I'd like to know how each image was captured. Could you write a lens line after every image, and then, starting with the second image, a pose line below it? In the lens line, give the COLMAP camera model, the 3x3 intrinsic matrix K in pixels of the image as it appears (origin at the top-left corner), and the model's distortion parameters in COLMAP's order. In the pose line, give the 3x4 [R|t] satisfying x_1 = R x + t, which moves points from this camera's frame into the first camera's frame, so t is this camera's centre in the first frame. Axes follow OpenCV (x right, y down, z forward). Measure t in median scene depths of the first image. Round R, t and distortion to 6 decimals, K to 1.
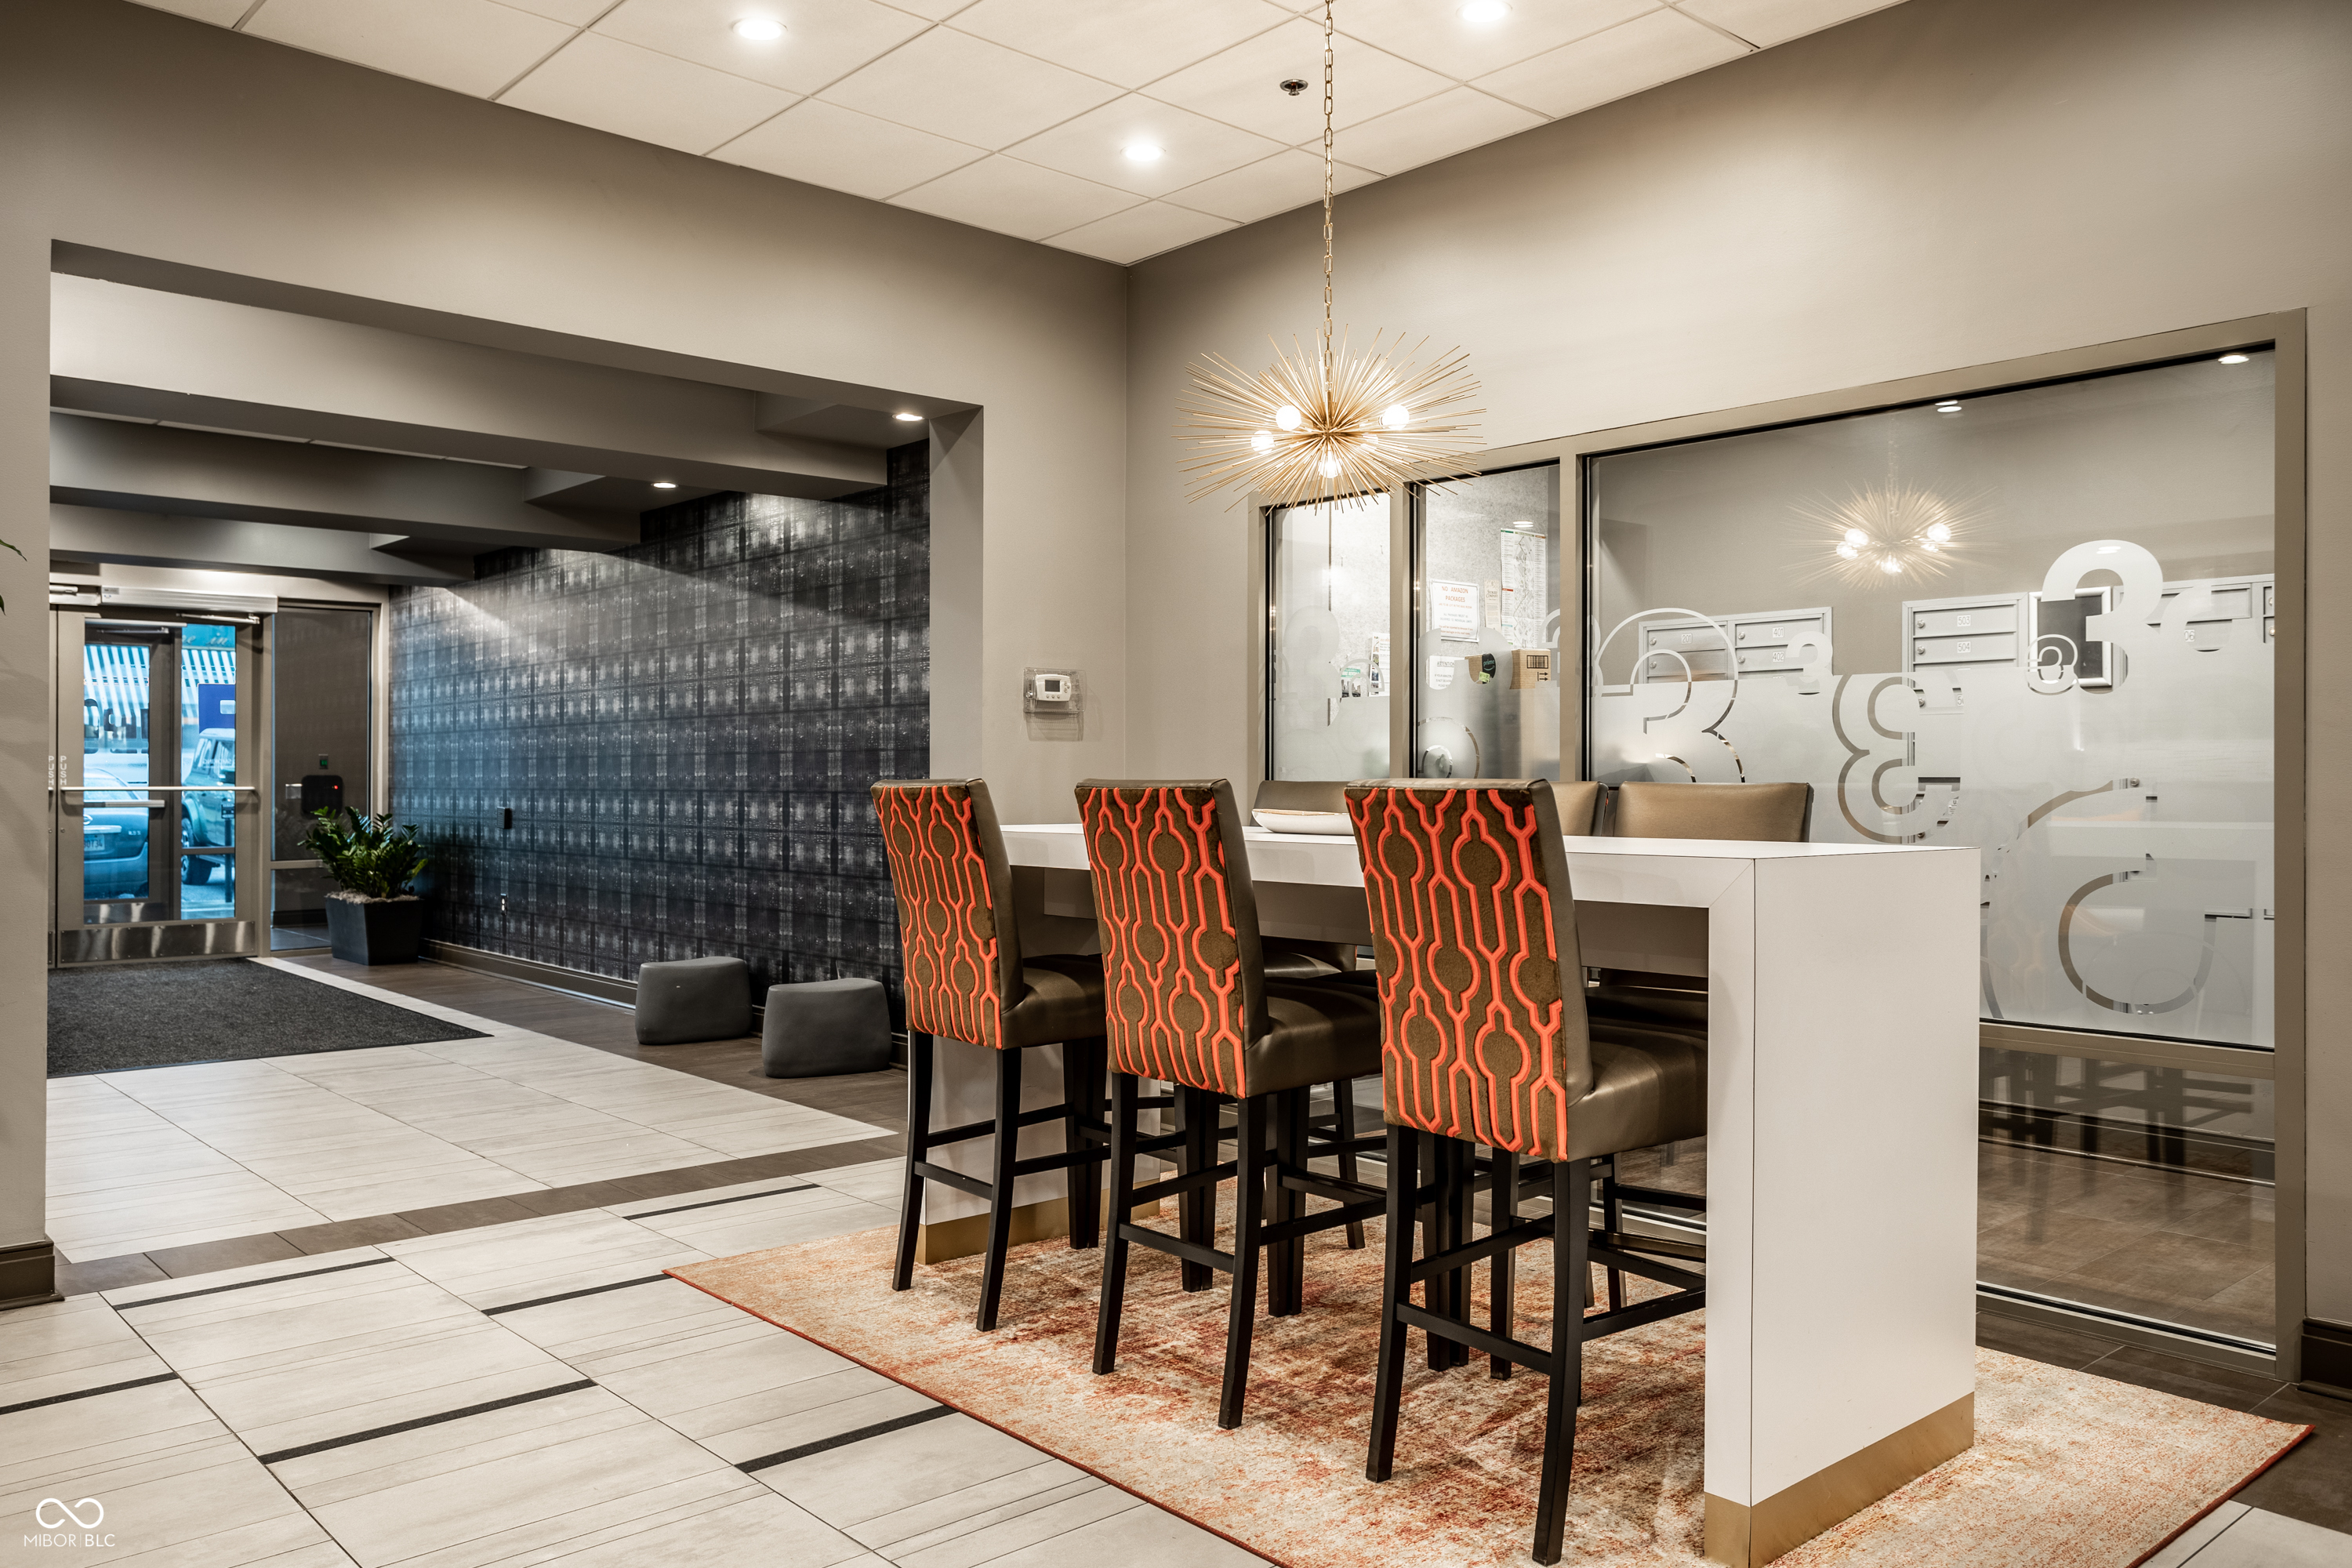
lens RADIAL K [[1759.3, 0, 1178.1], [0, 1759.3, 780.3], [0, 0, 1]] dist [0.035534, 0.001375]
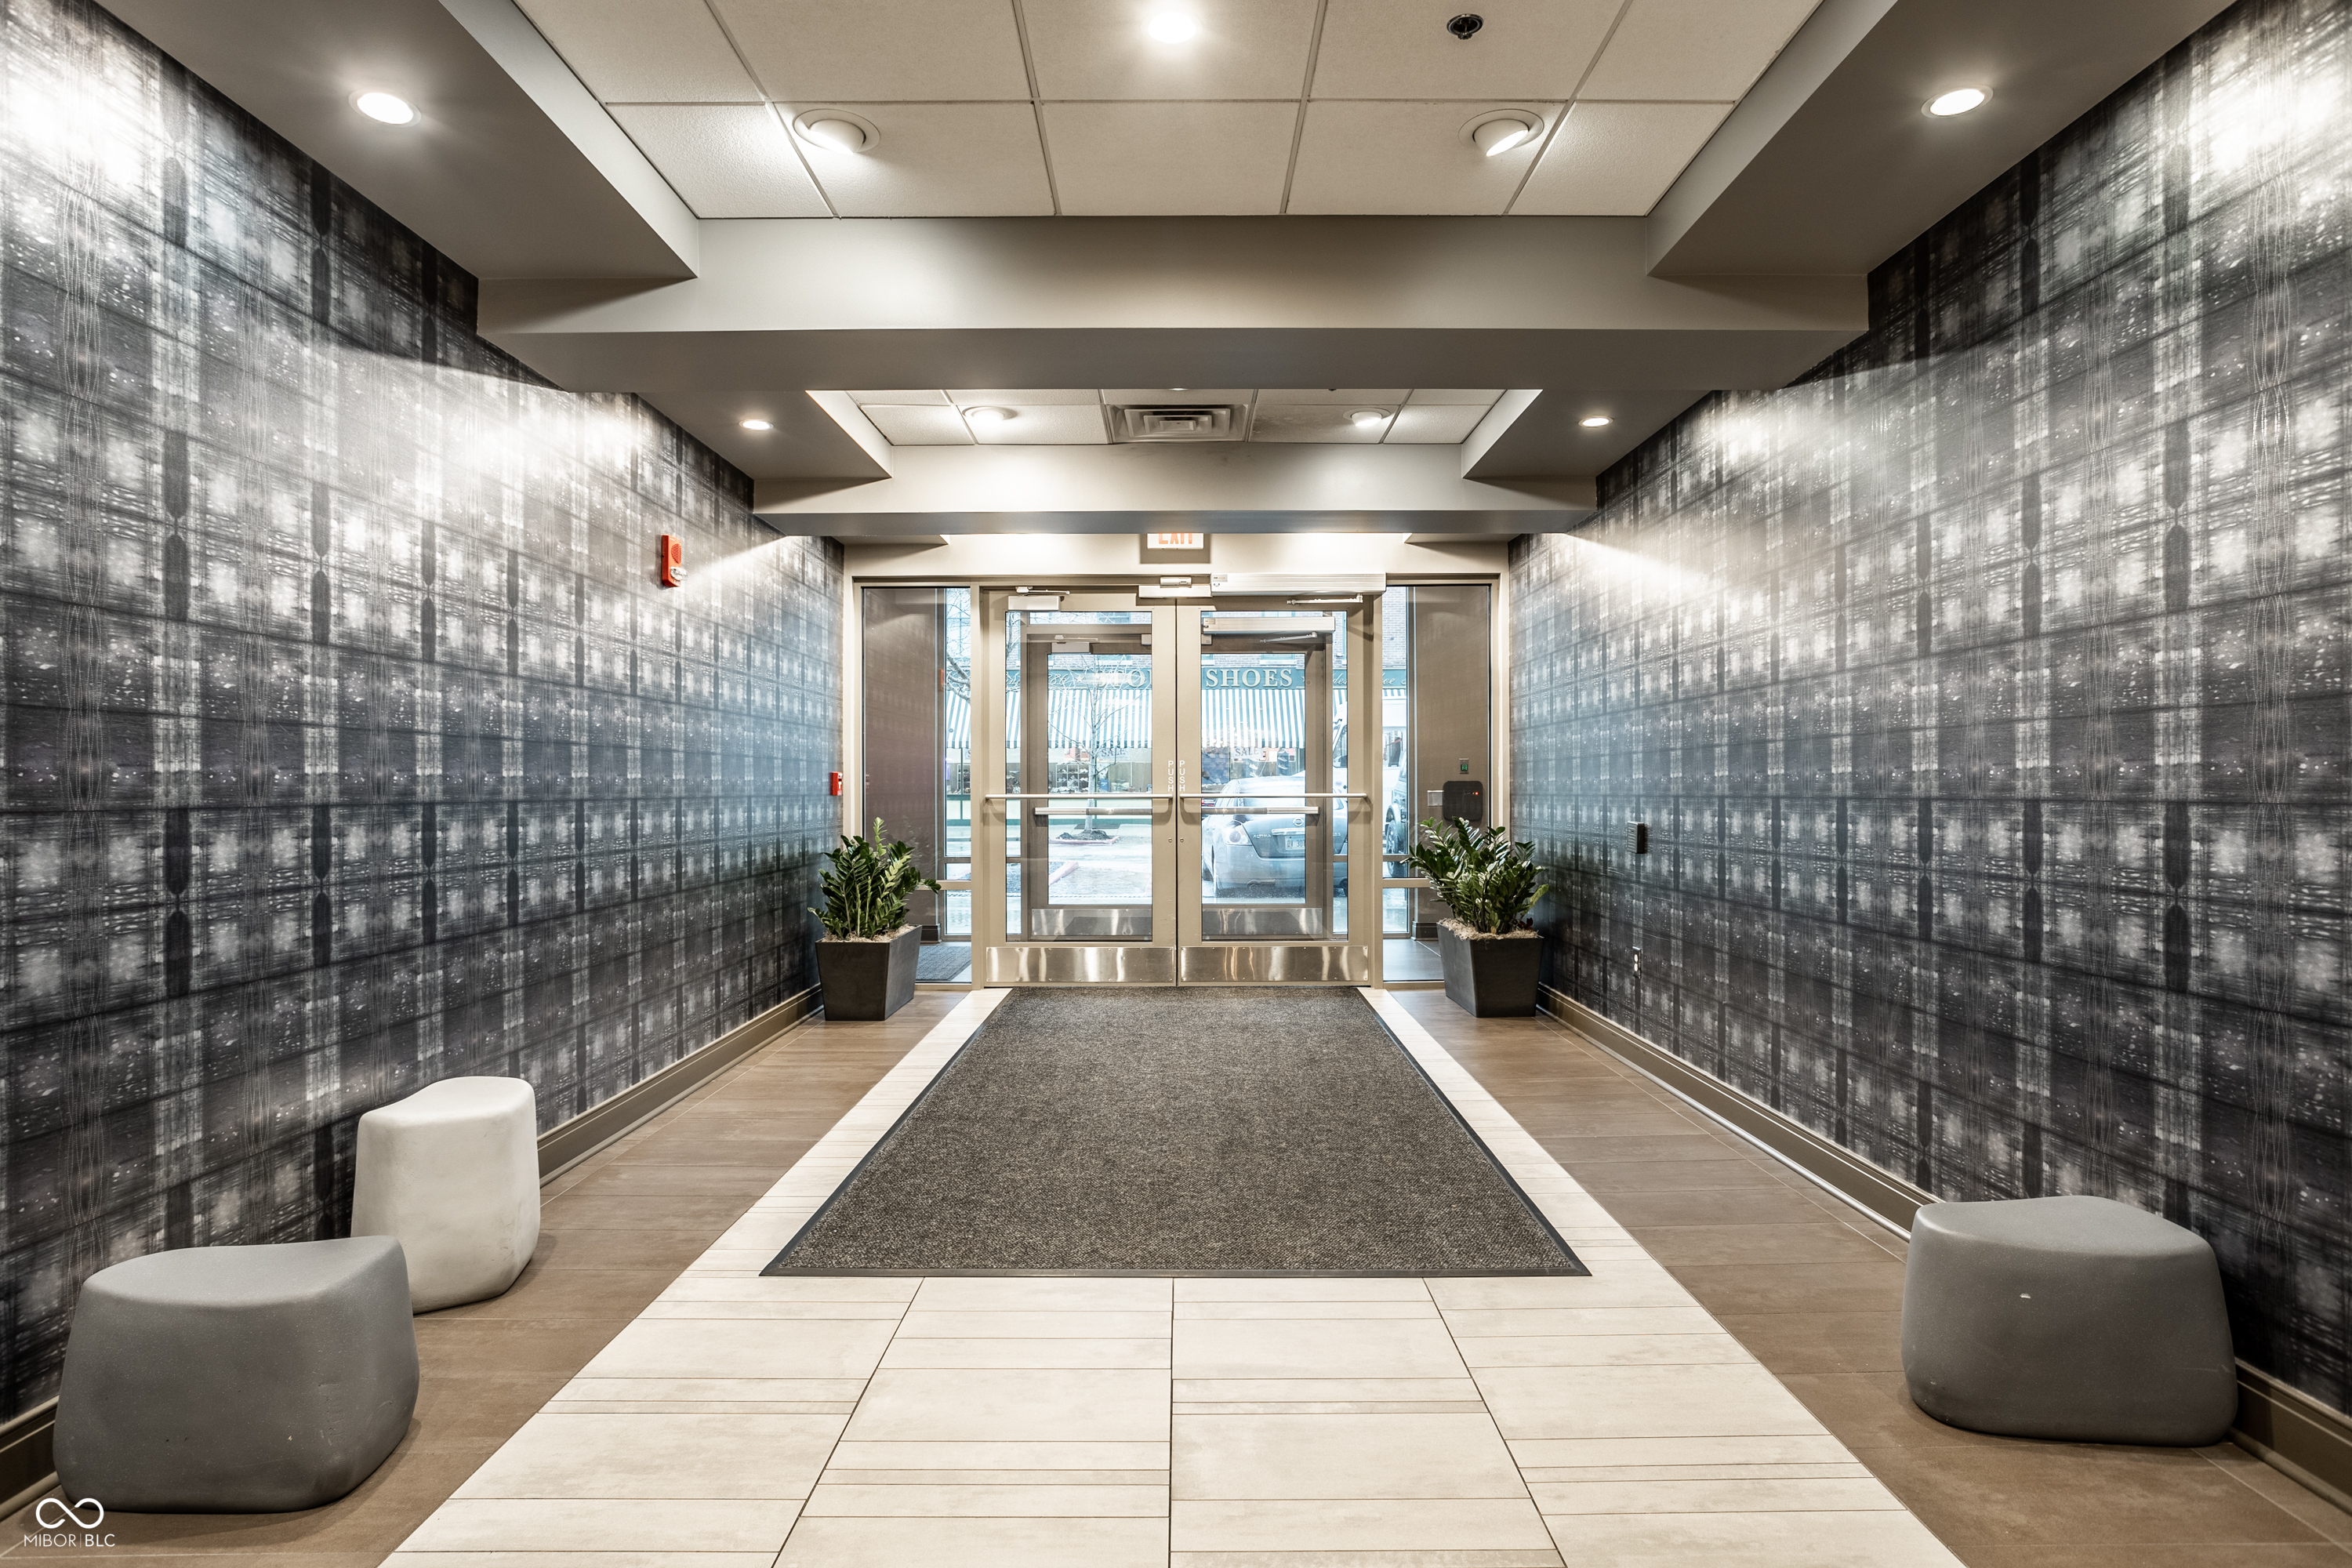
lens RADIAL K [[1277.0, 0, 1179.5], [0, 1277.0, 785.7], [0, 0, 1]] dist [-0.050524, 0.028733]
pose [[0.743170, -0.005457, -0.669080, -0.177142], [0.004132, 0.999985, -0.003566, 0.001951], [0.669090, -0.000115, 0.743182, 0.498100]]
